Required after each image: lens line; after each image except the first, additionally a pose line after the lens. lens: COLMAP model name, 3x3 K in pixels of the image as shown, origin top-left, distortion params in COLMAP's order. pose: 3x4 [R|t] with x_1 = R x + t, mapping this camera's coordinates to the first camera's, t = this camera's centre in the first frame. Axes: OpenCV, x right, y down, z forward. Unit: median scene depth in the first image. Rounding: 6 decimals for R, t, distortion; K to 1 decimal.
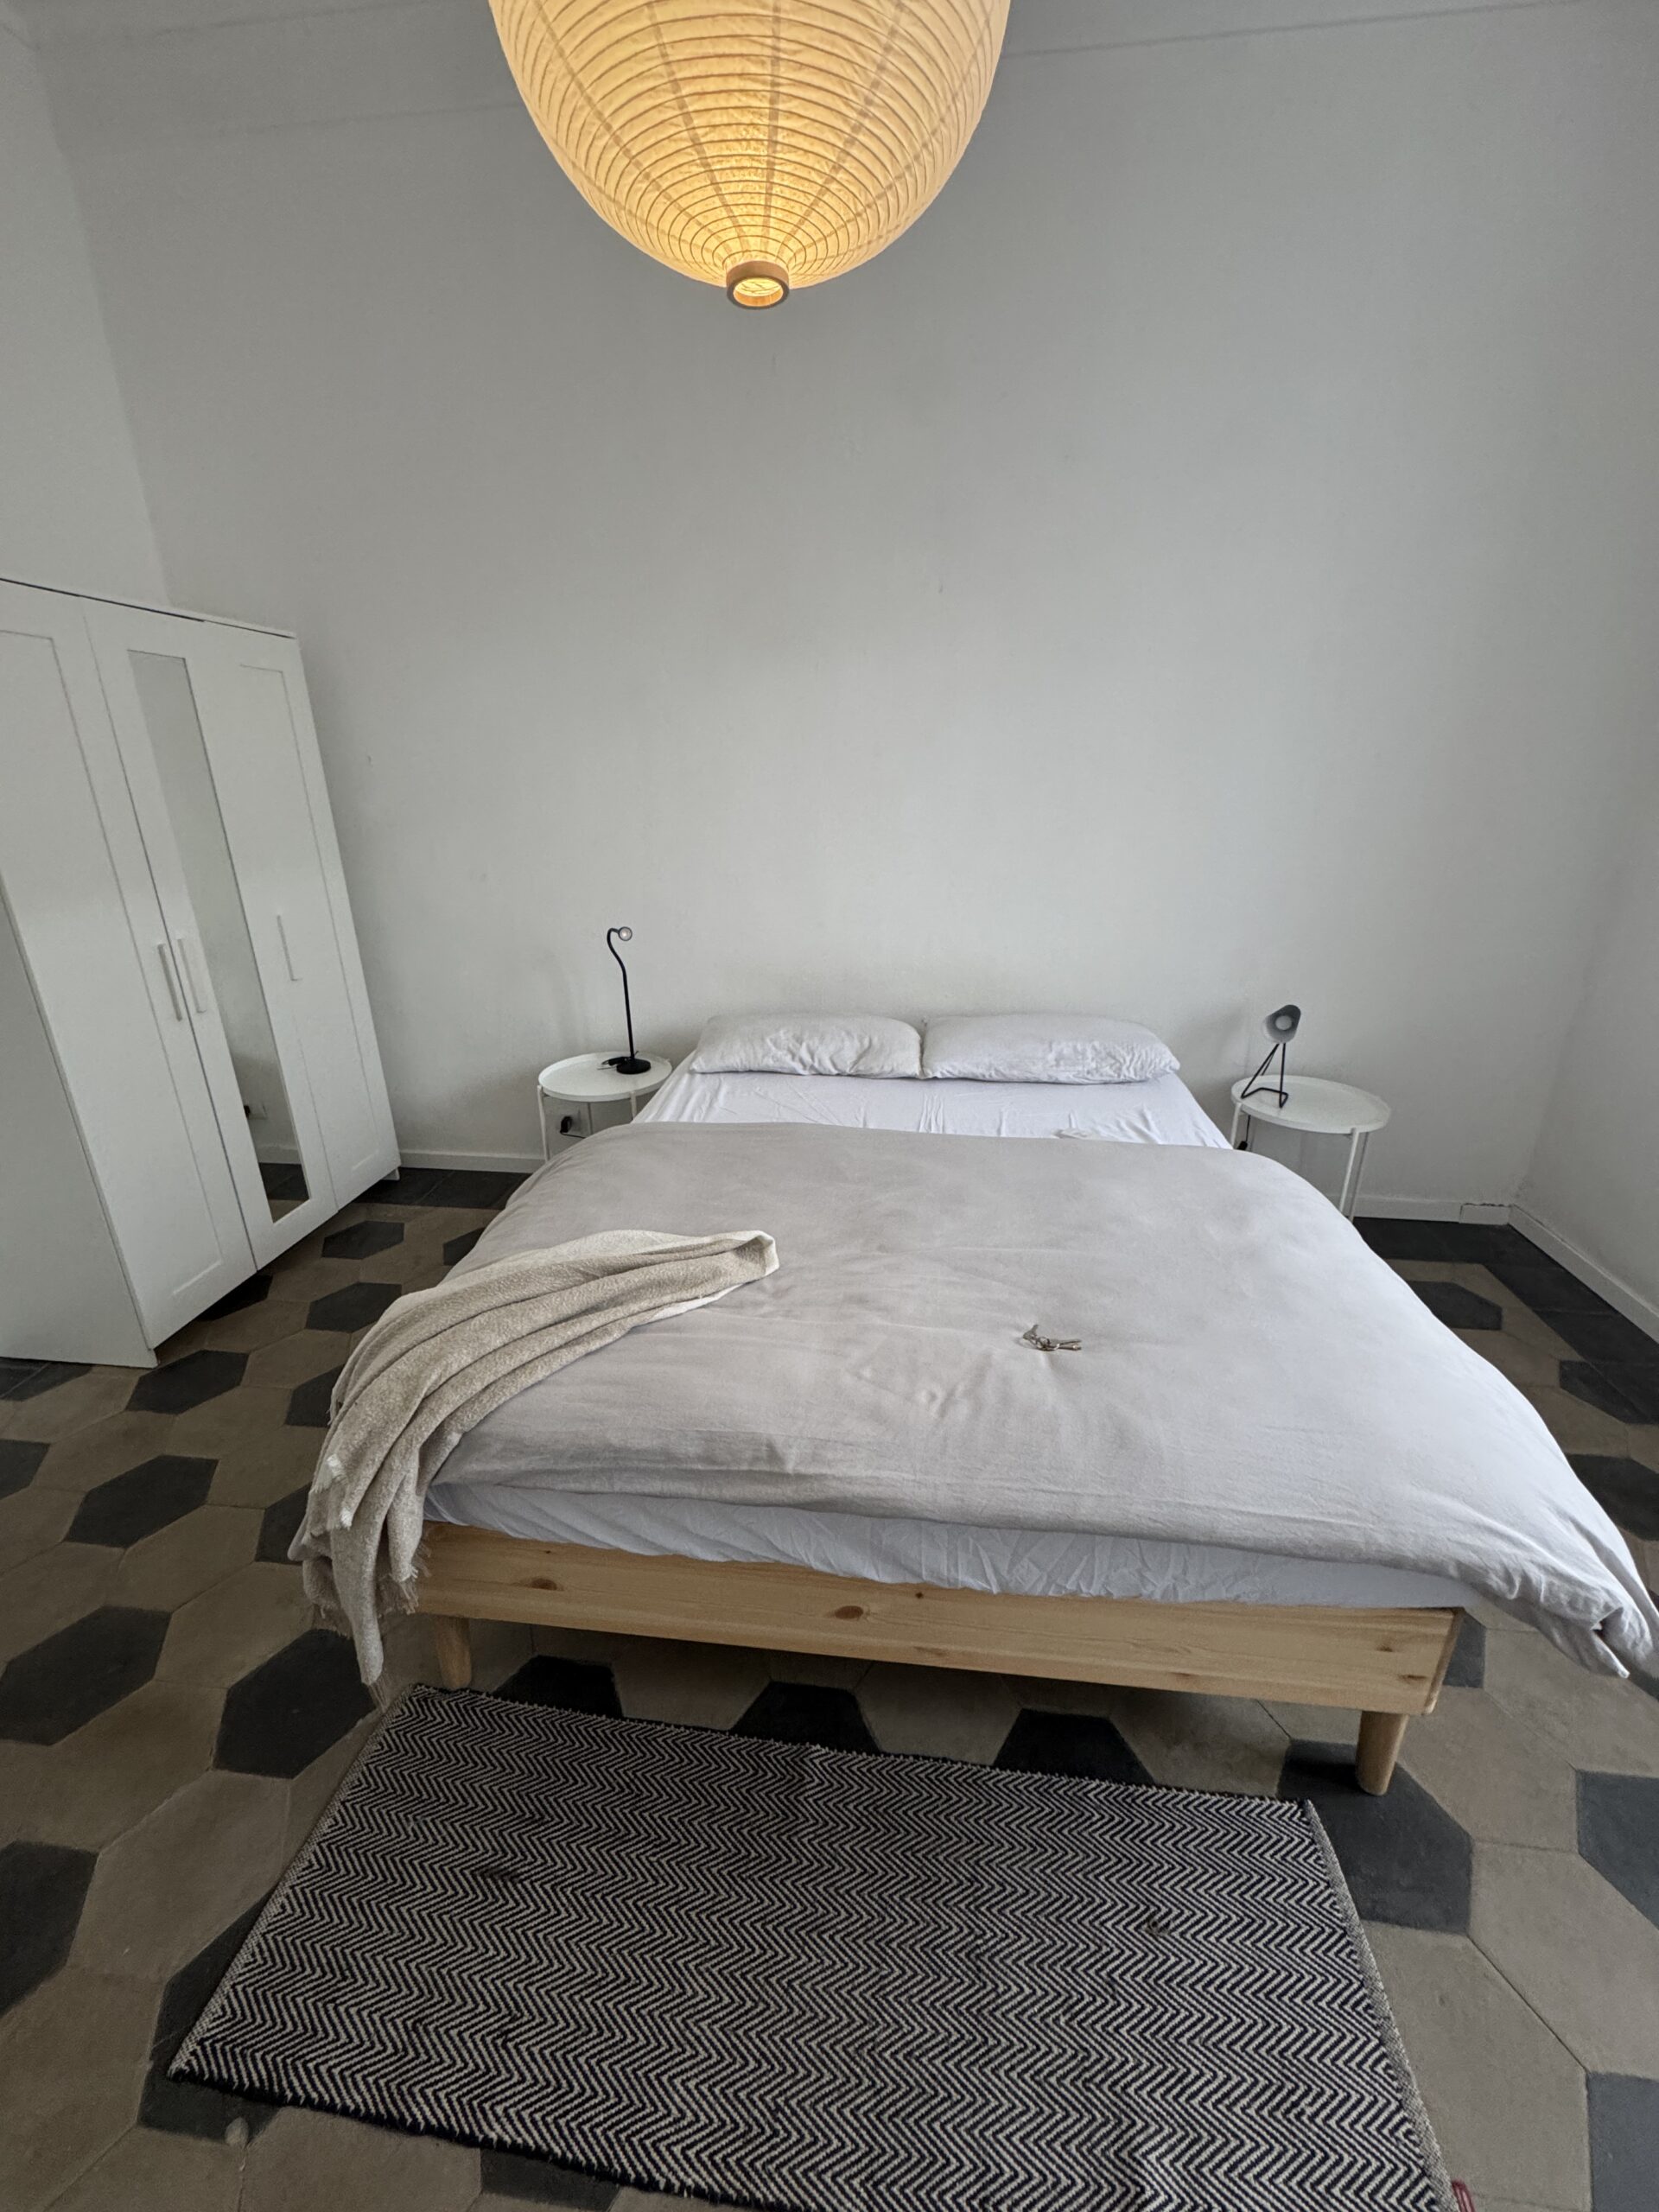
lens RADIAL K [[881.9, 0, 828.4], [0, 881.9, 1107.1], [0, 0, 1]] dist [-0.003794, 0.000800]
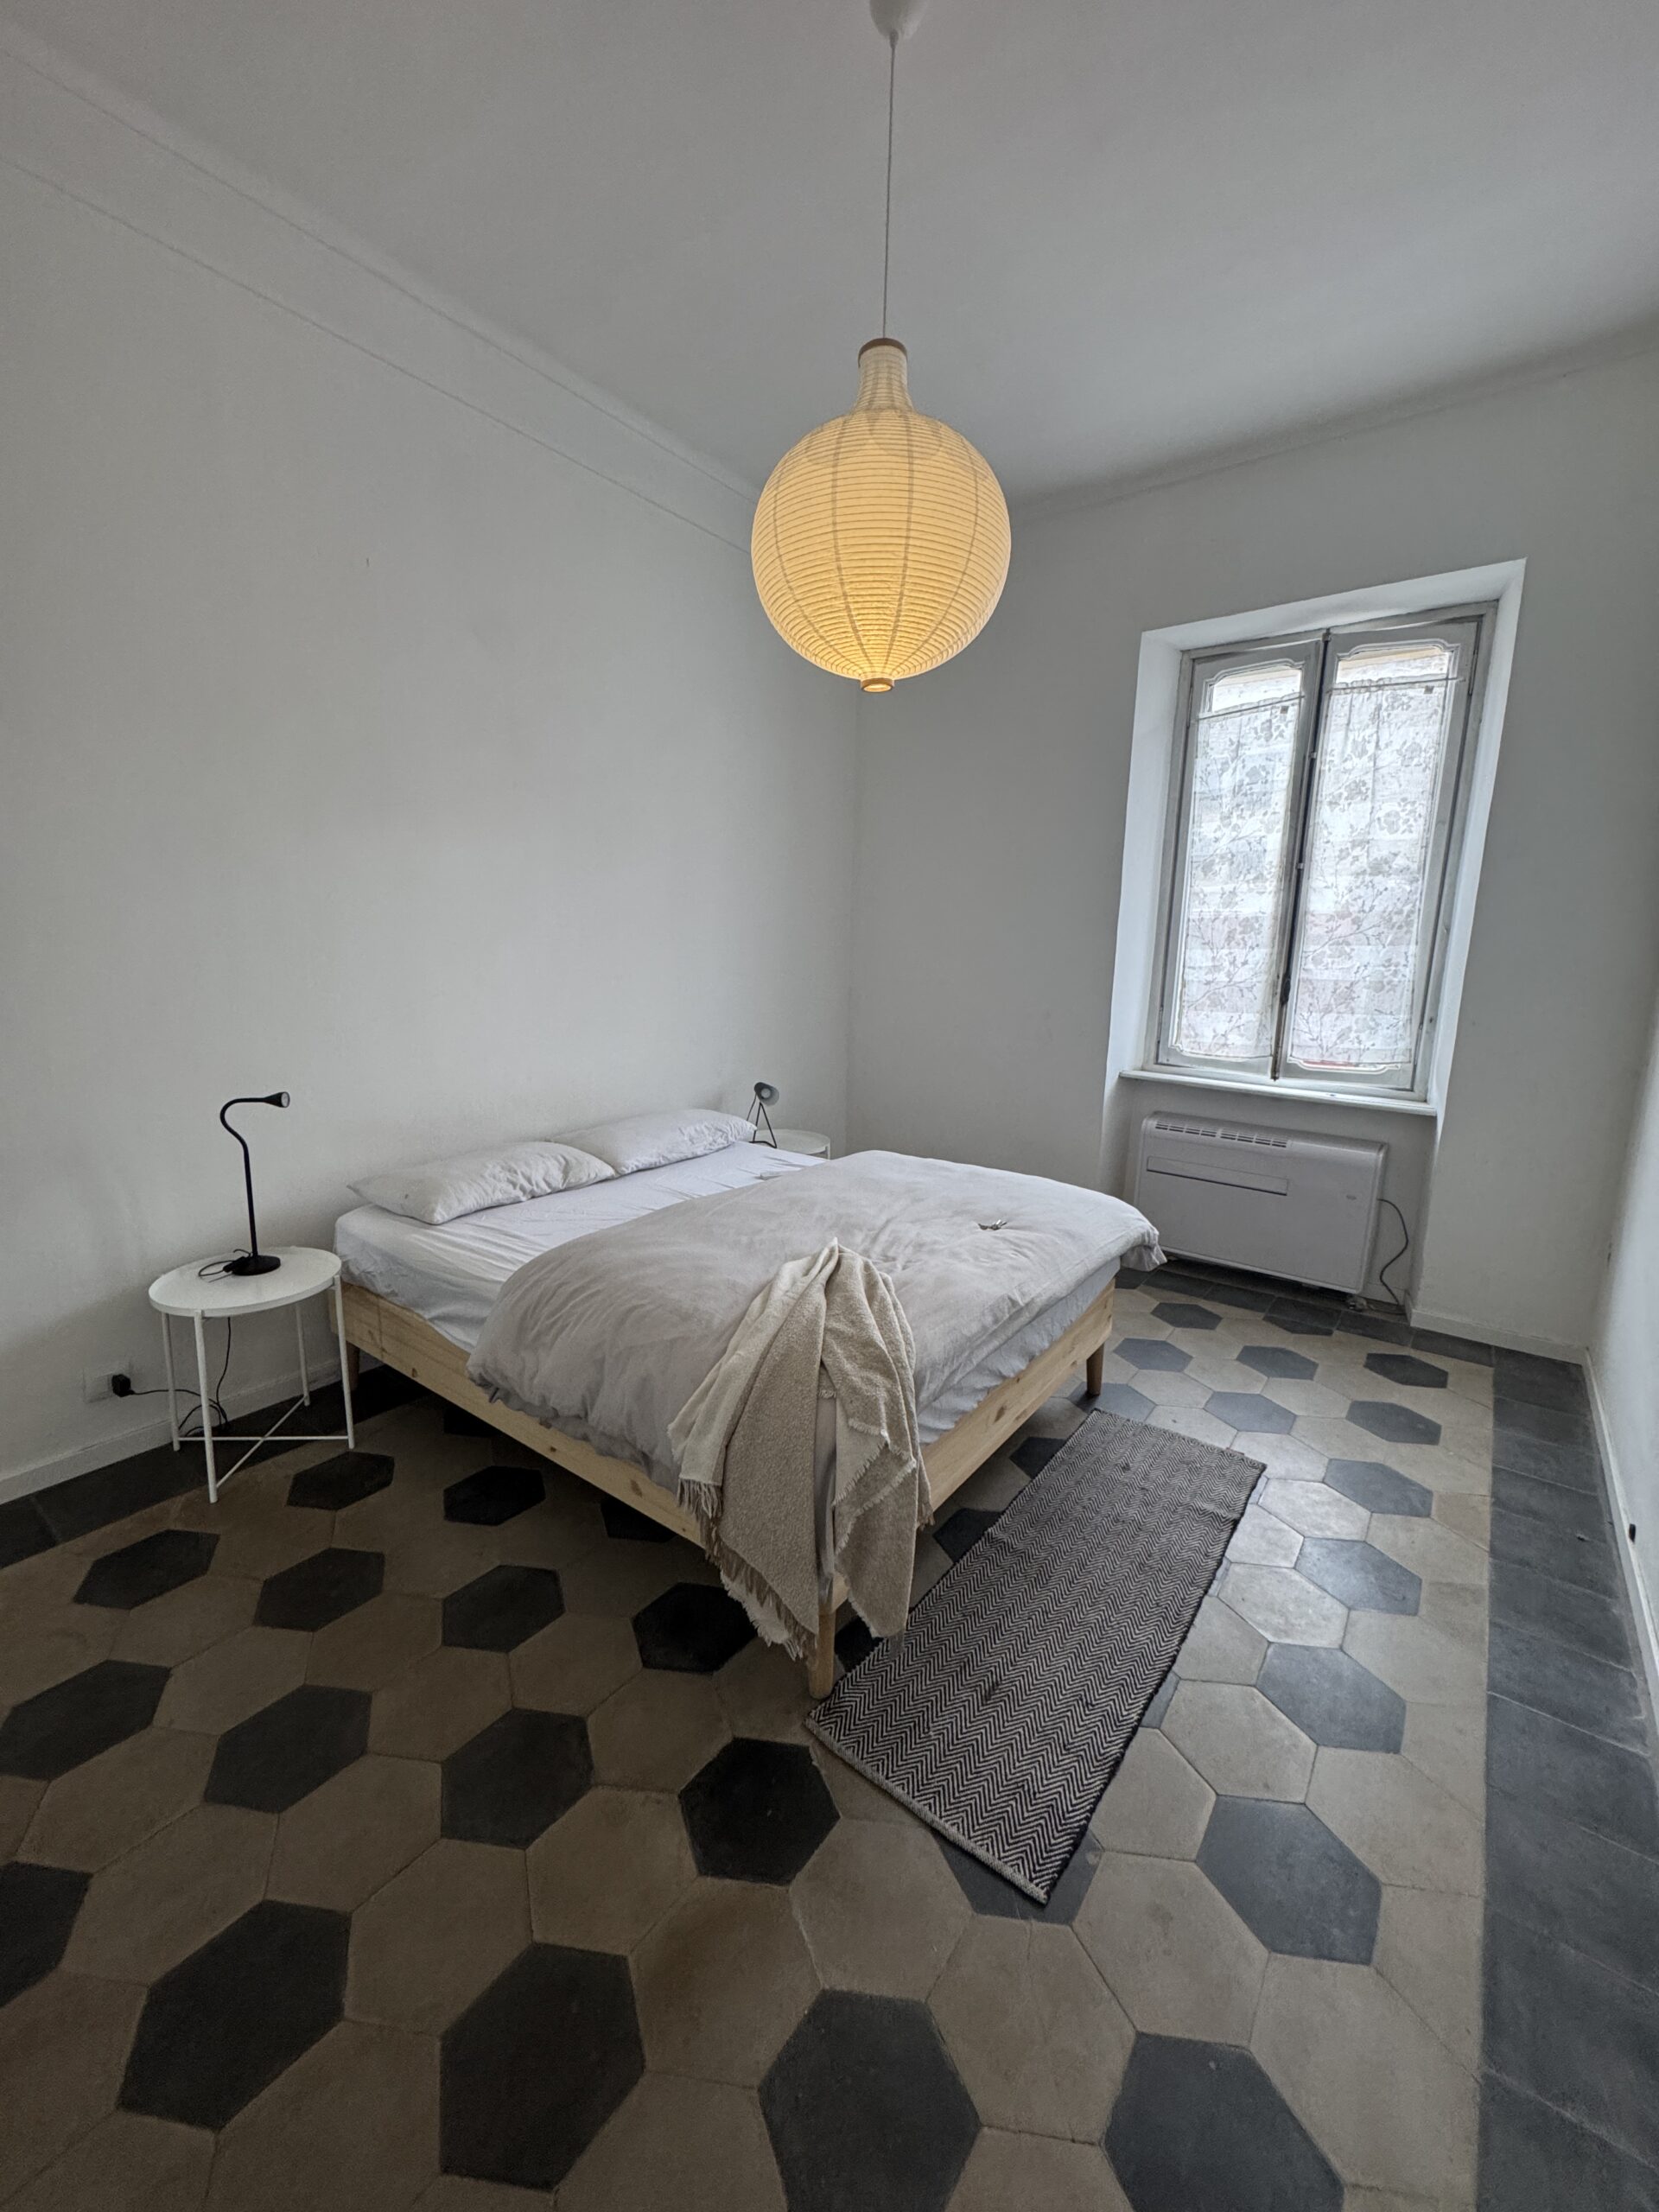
lens RADIAL K [[881.9, 0, 835.6], [0, 881.9, 1102.9], [0, 0, 1]] dist [-0.003794, 0.000800]
pose [[0.495865, -0.143198, 0.856512, -1.703350], [0.290040, 0.956982, -0.007919, -0.075090], [-0.818532, 0.252349, 0.516066, 0.282058]]
